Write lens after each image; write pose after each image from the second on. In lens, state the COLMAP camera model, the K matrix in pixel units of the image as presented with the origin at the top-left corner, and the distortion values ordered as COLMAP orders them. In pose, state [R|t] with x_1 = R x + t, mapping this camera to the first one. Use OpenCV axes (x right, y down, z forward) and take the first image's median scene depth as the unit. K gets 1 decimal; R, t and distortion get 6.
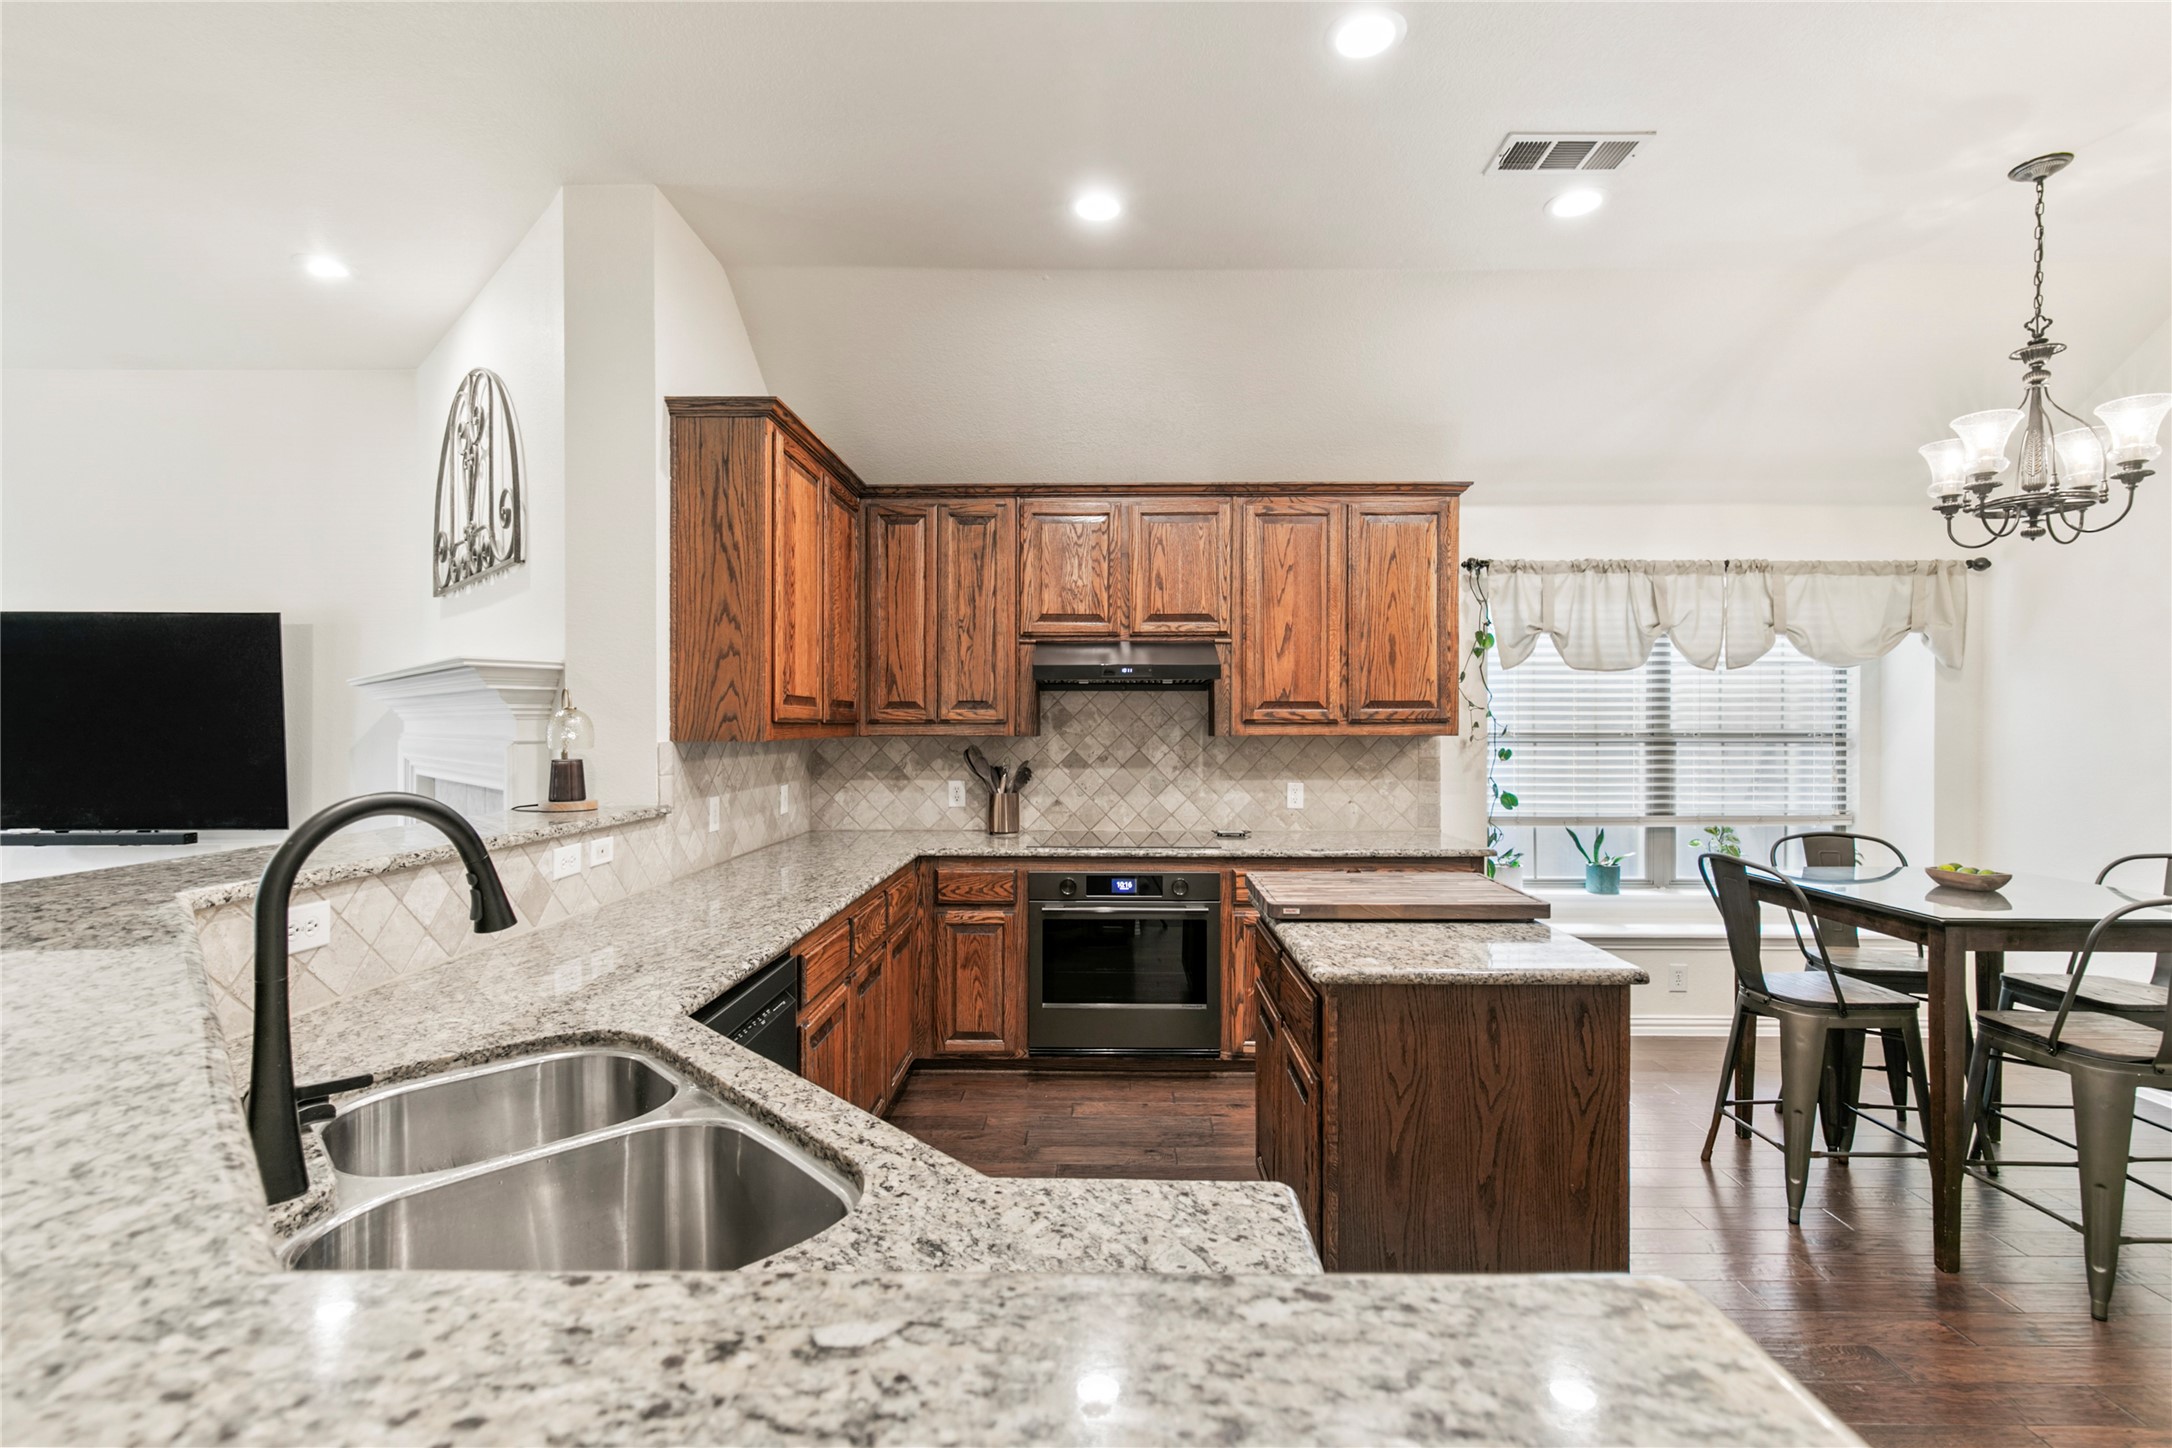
lens RADIAL K [[980.2, 0, 1095.3], [0, 980.2, 729.8], [0, 0, 1]] dist [0.012323, -0.002191]
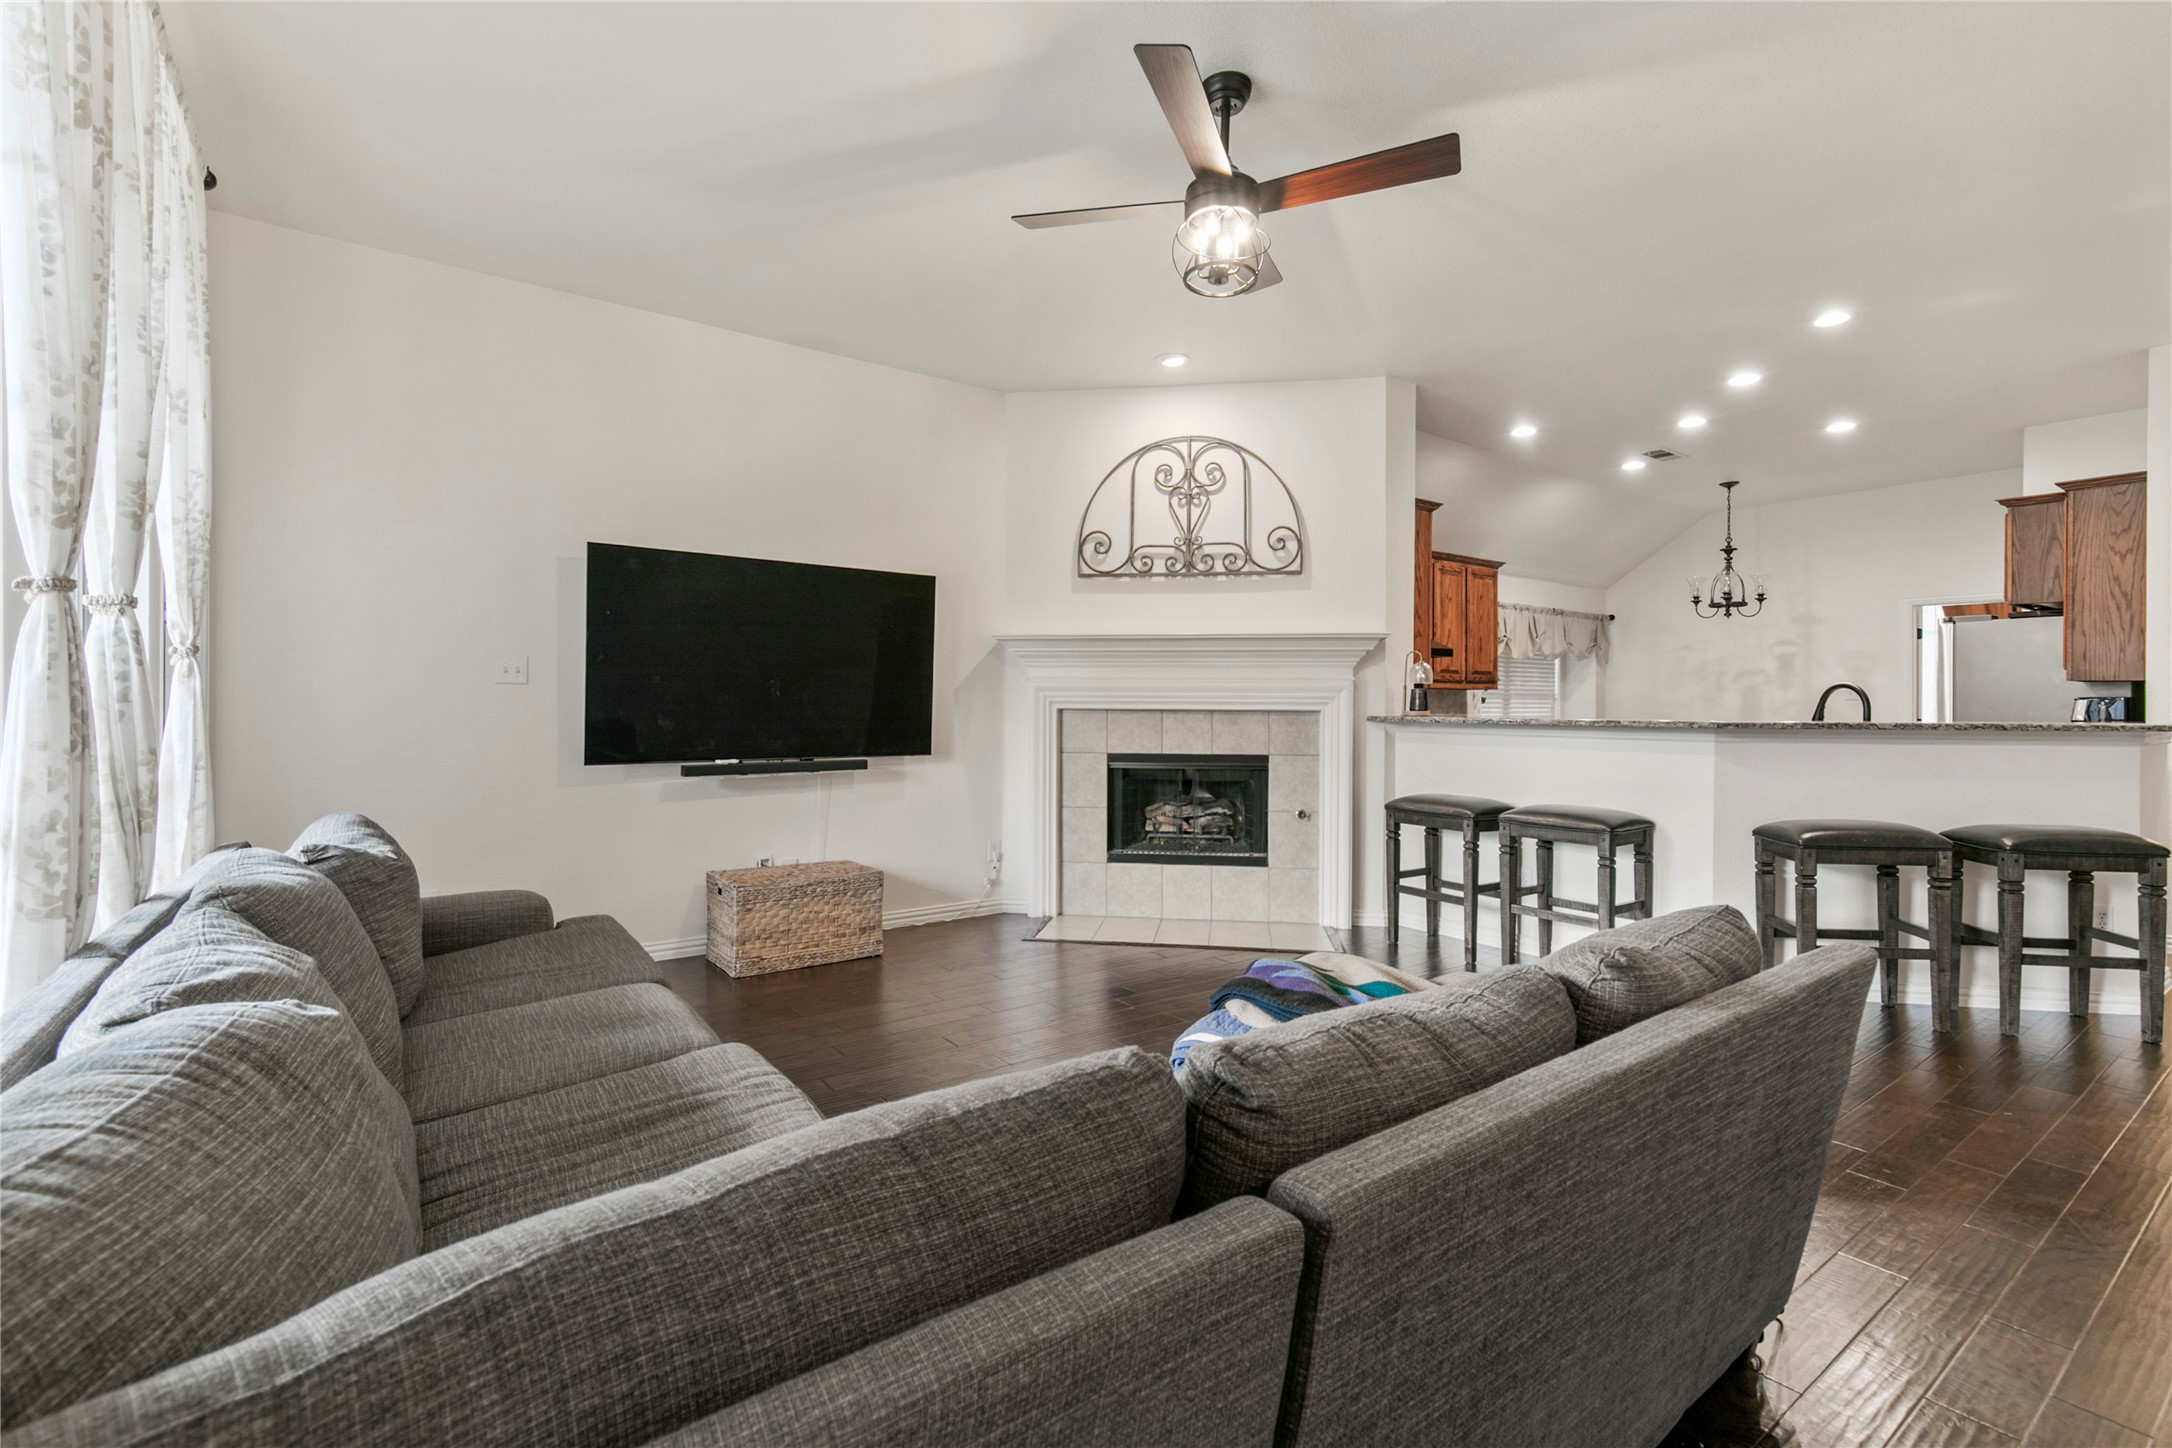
lens RADIAL K [[980.2, 0, 1089.7], [0, 980.2, 703.0], [0, 0, 1]] dist [0.012323, -0.002191]
pose [[0.795974, 0.004354, 0.605315, -1.483158], [-0.000152, 0.999976, -0.006992, 0.048261], [-0.605331, 0.005473, 0.795955, -0.082383]]
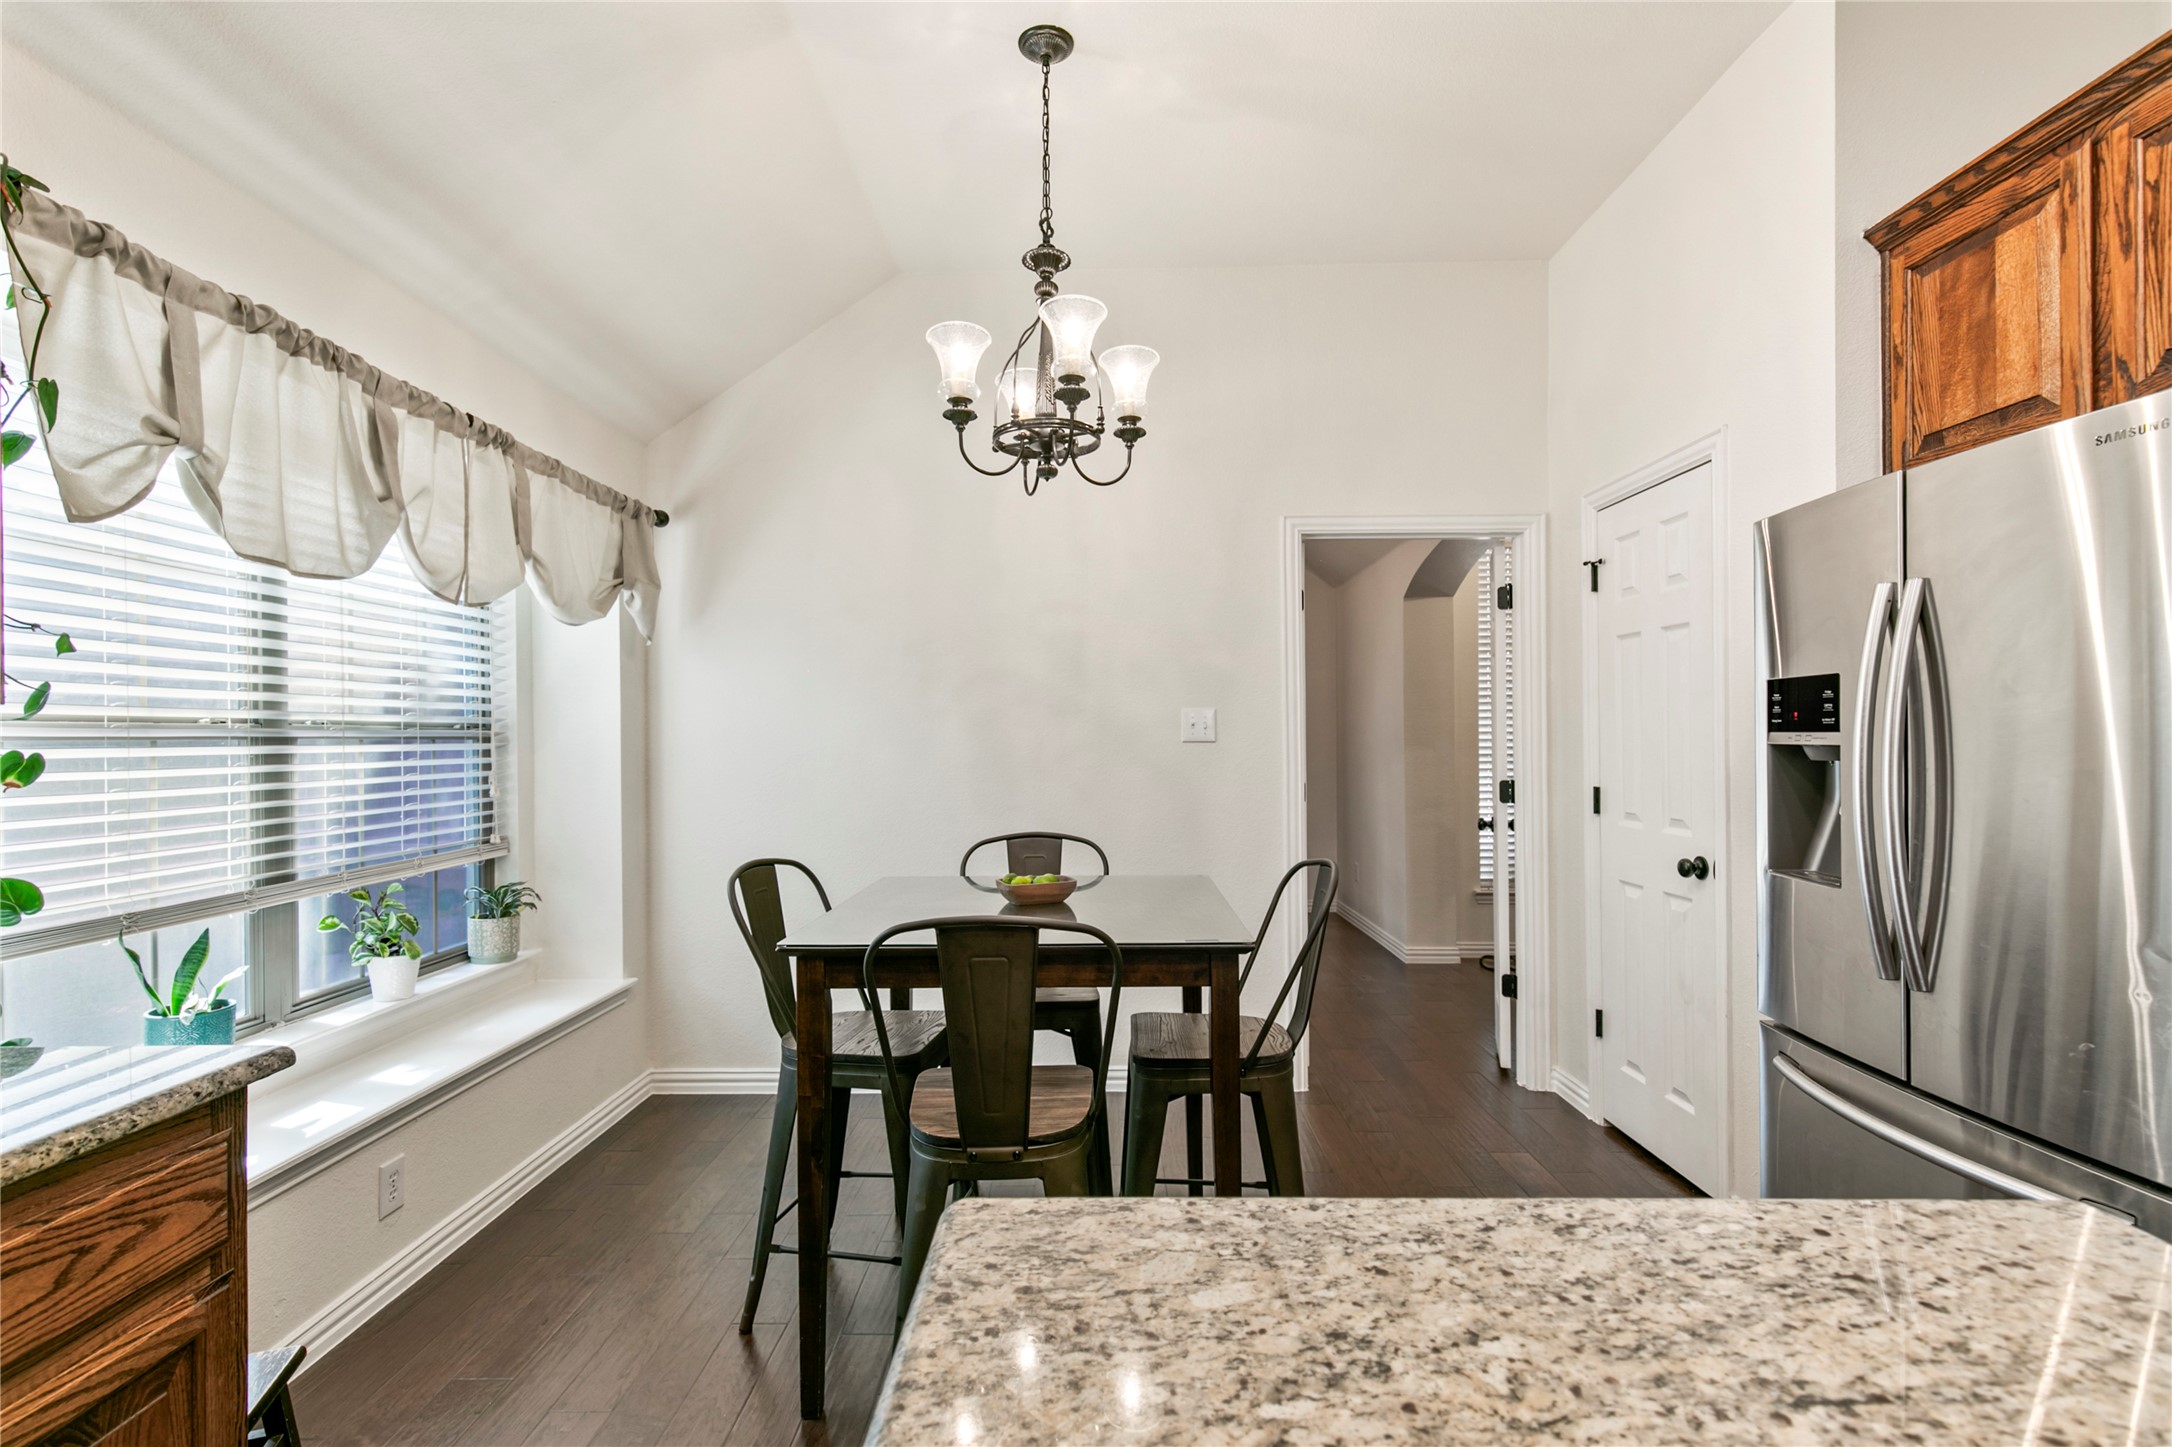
lens RADIAL K [[980.2, 0, 1076.5], [0, 980.2, 722.8], [0, 0, 1]] dist [0.012323, -0.002191]
pose [[0.011192, 0.014692, 0.999829, 0.077865], [0.012153, 0.999816, -0.014828, 0.020010], [-0.999864, 0.012317, 0.011012, 0.663461]]
